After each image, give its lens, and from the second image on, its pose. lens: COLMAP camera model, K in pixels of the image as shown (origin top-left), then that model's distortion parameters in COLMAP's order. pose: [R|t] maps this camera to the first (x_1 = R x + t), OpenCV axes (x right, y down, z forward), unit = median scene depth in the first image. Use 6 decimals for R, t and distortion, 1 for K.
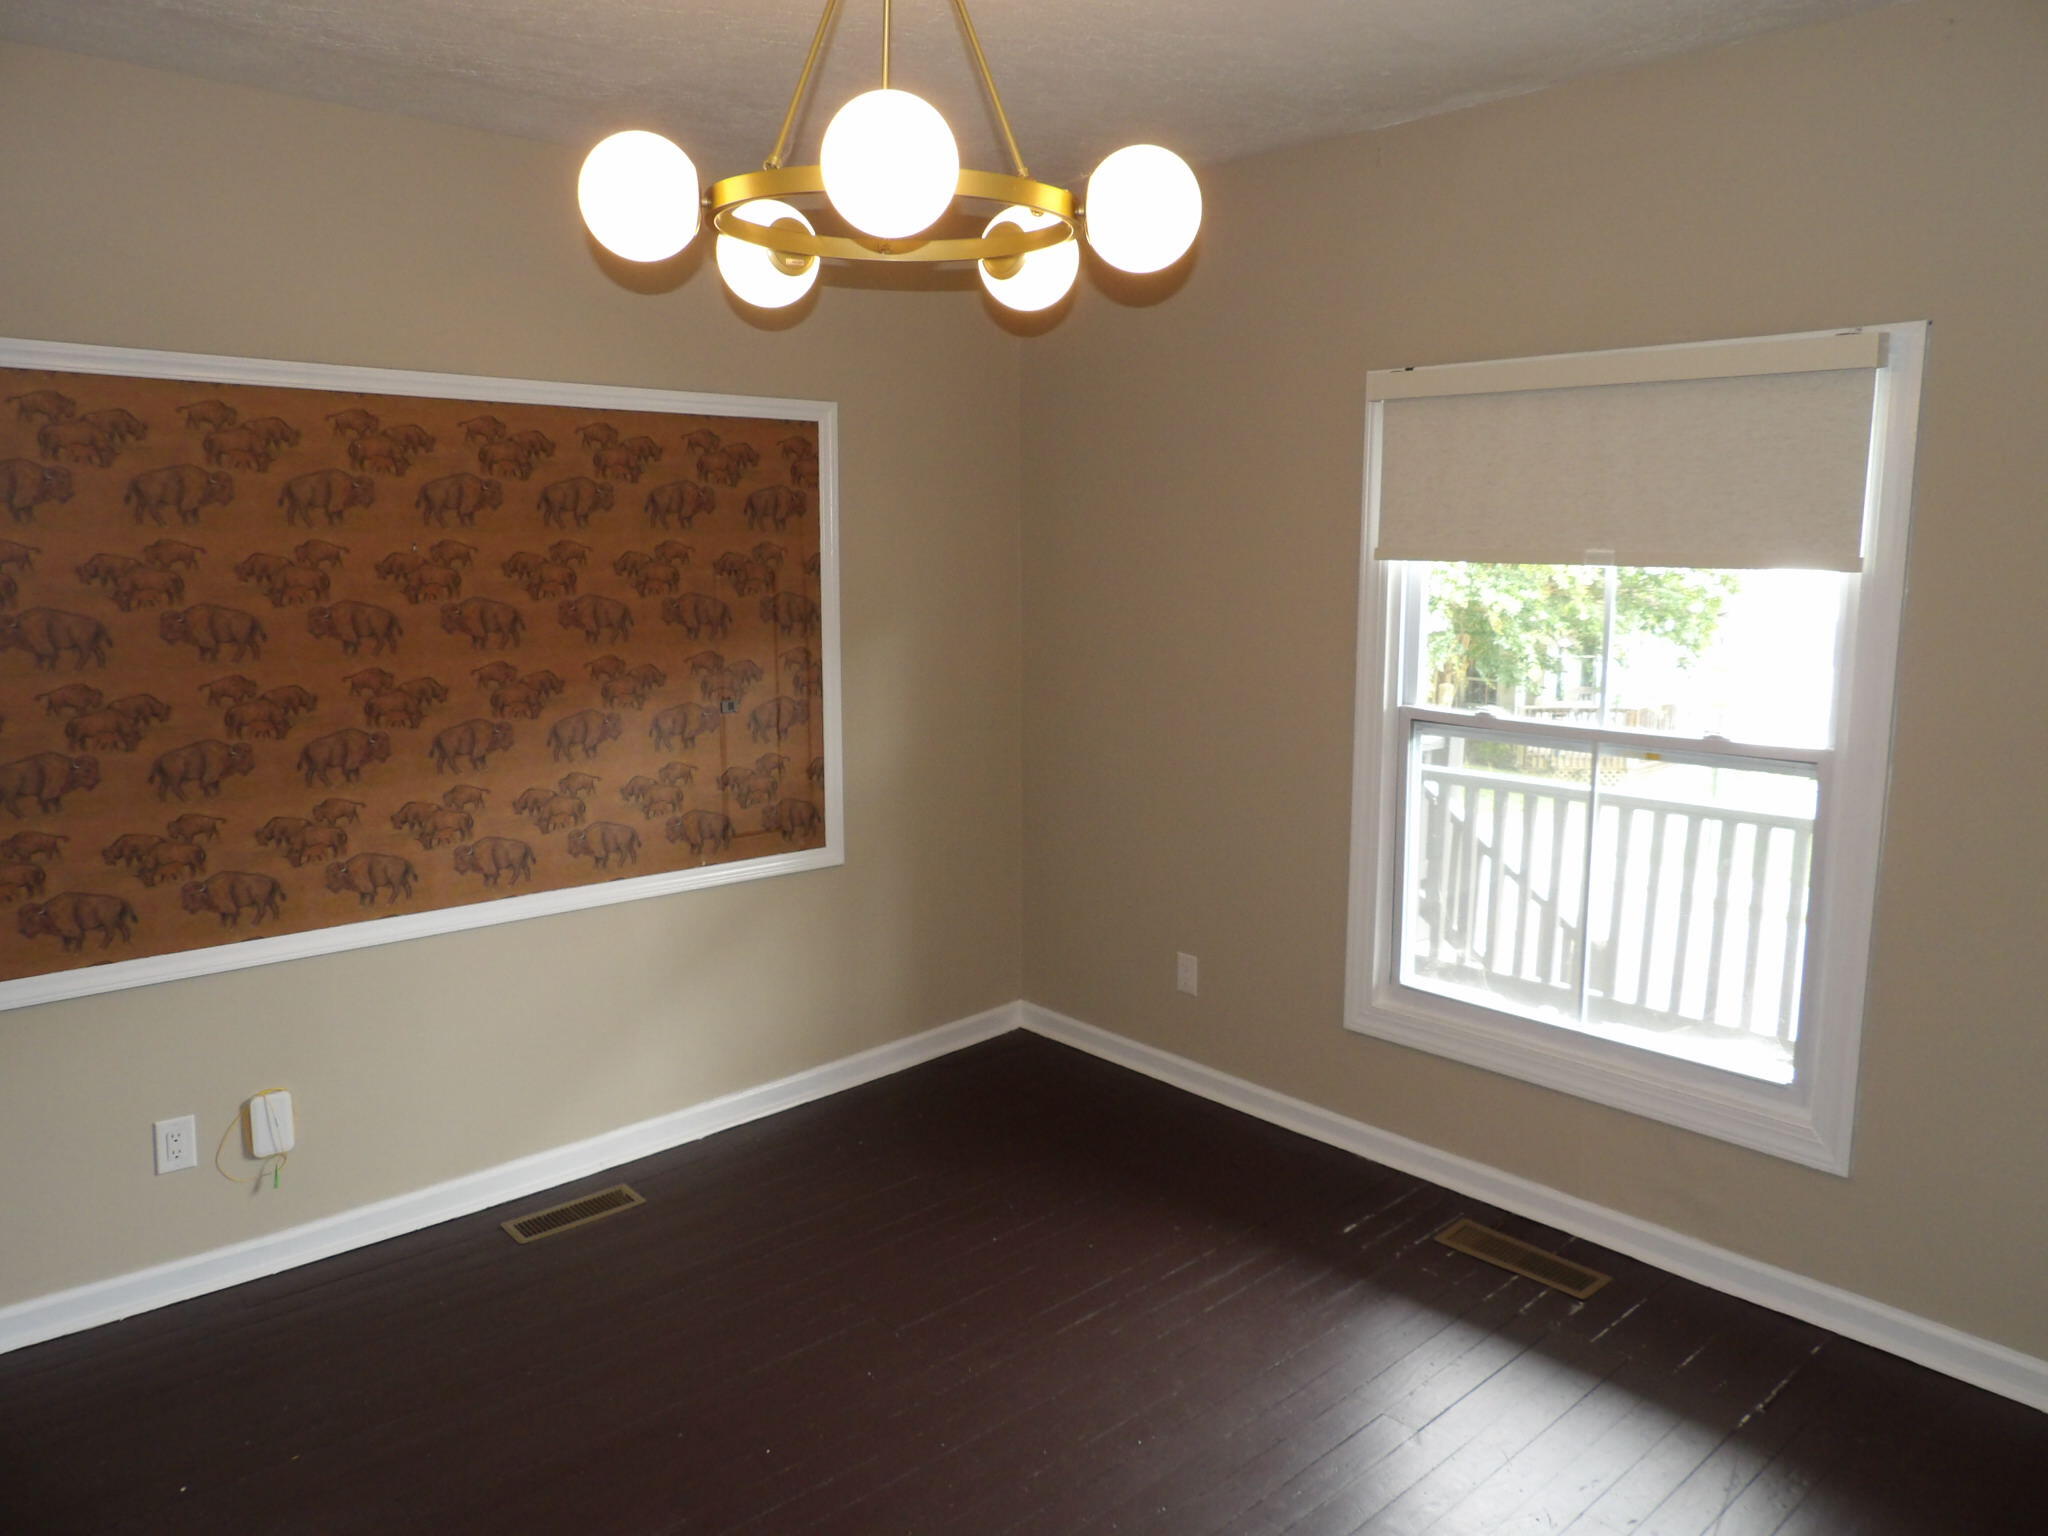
lens RADIAL K [[1465.4, 0, 1020.1], [0, 1465.4, 760.8], [0, 0, 1]] dist [-0.030265, 0.041115]
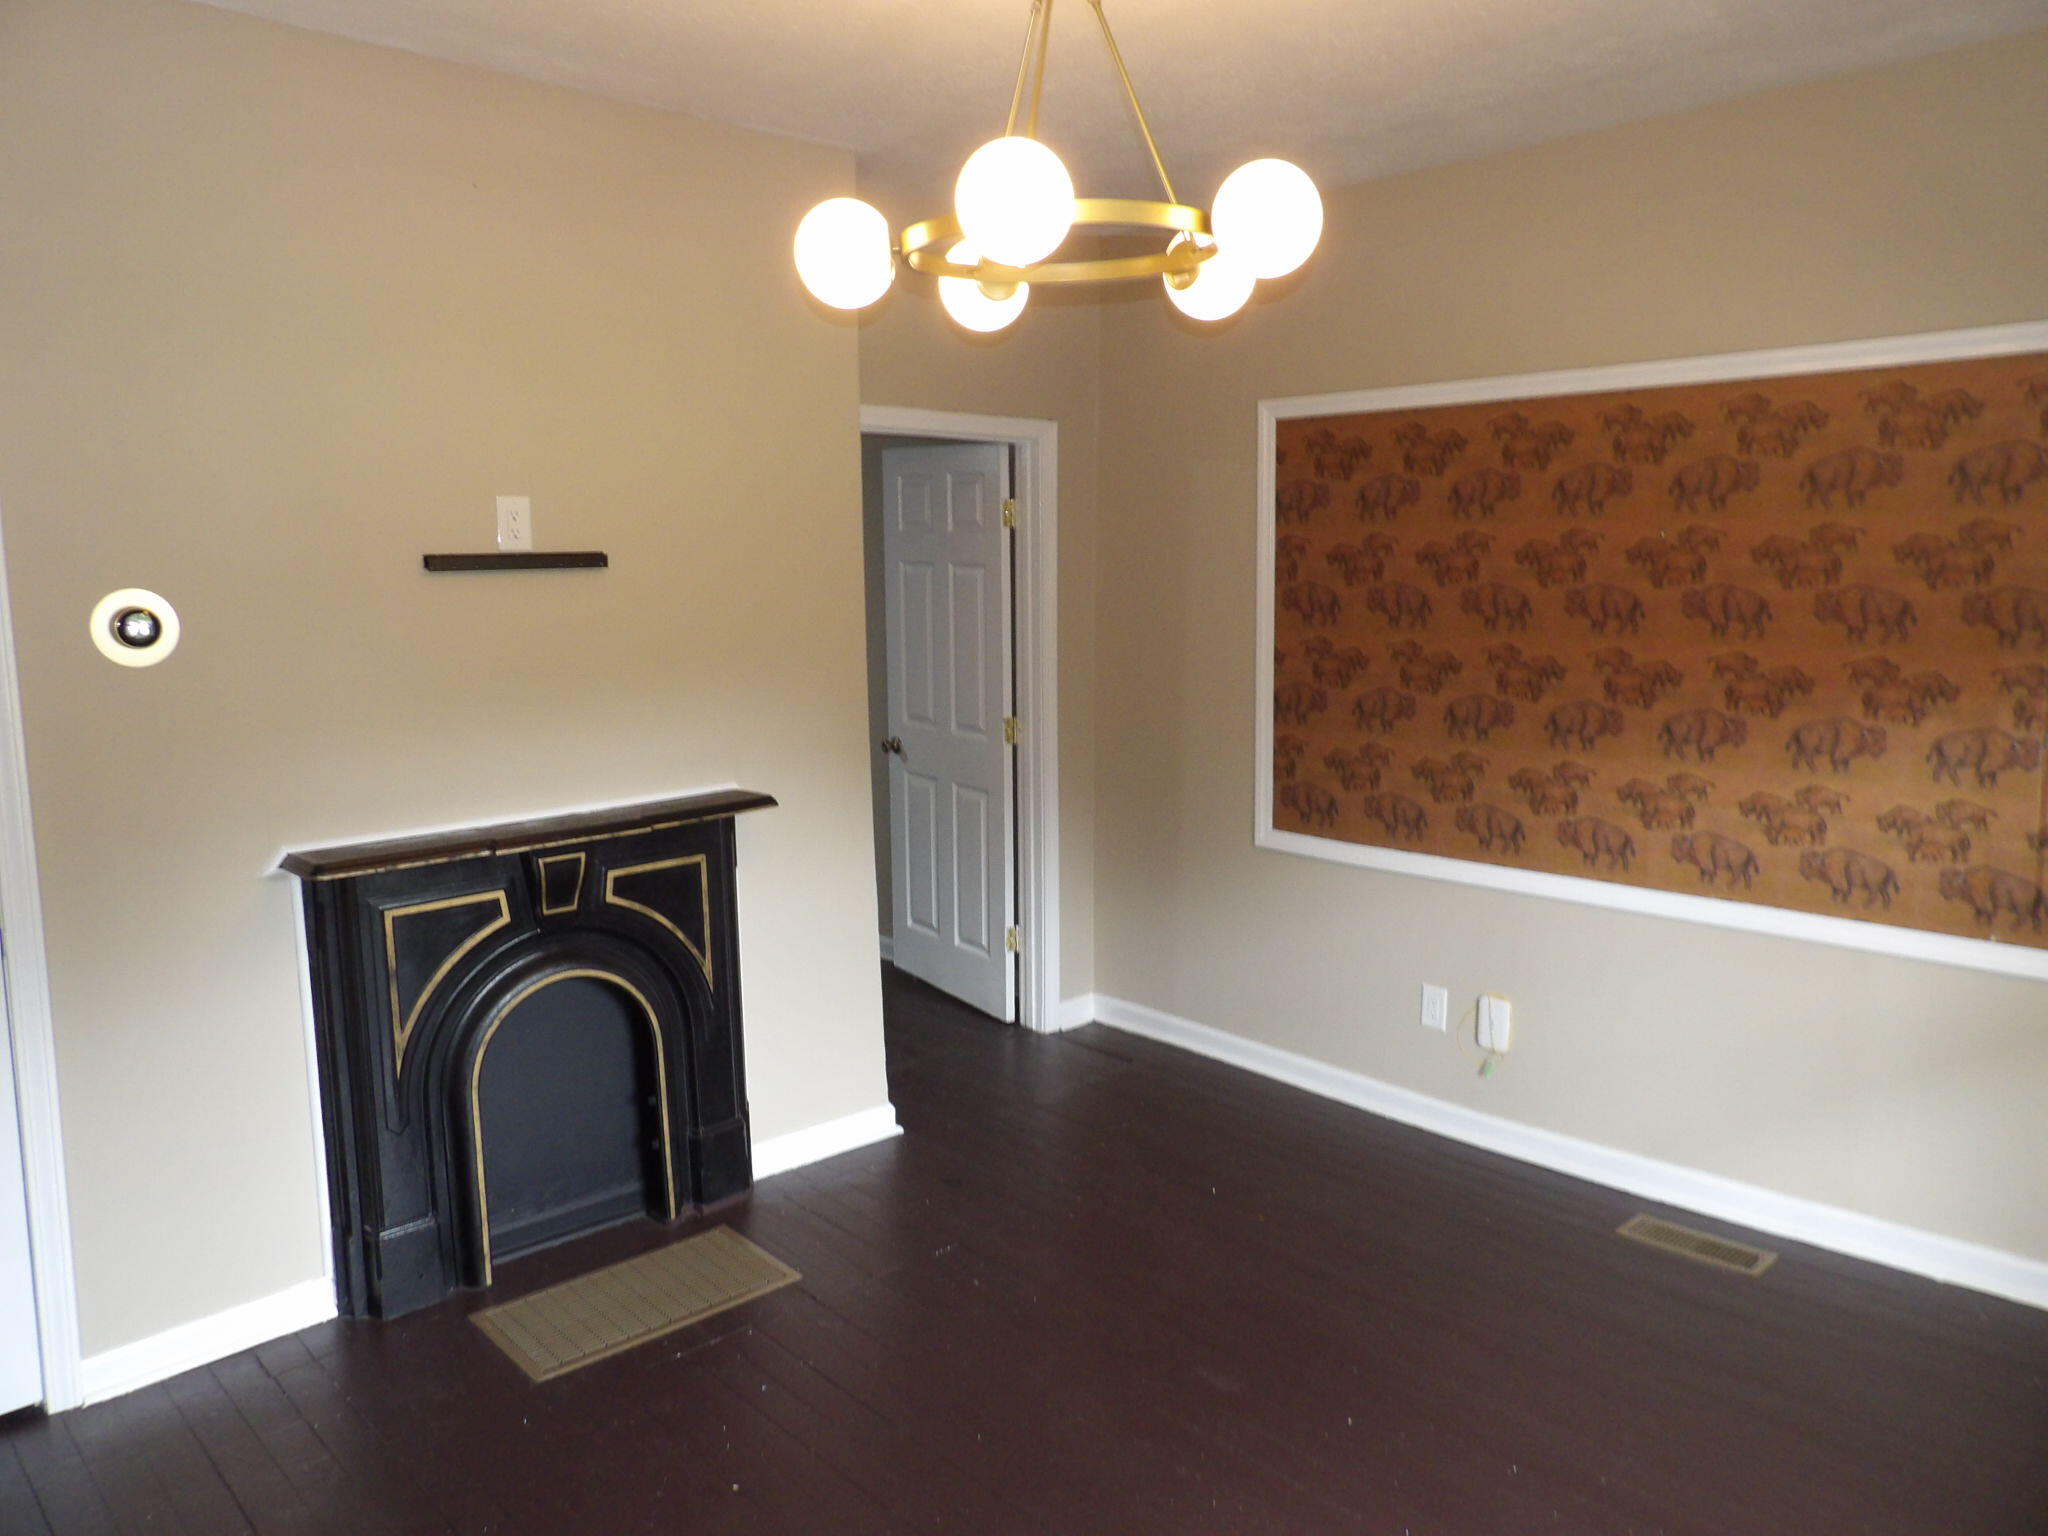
lens RADIAL K [[1465.4, 0, 1034.3], [0, 1465.4, 745.2], [0, 0, 1]] dist [-0.030265, 0.041115]
pose [[0.034982, 0.134592, -0.990283, 0.597646], [-0.124975, 0.983701, 0.129282, -0.077173], [0.991543, 0.119238, 0.051233, 0.526877]]
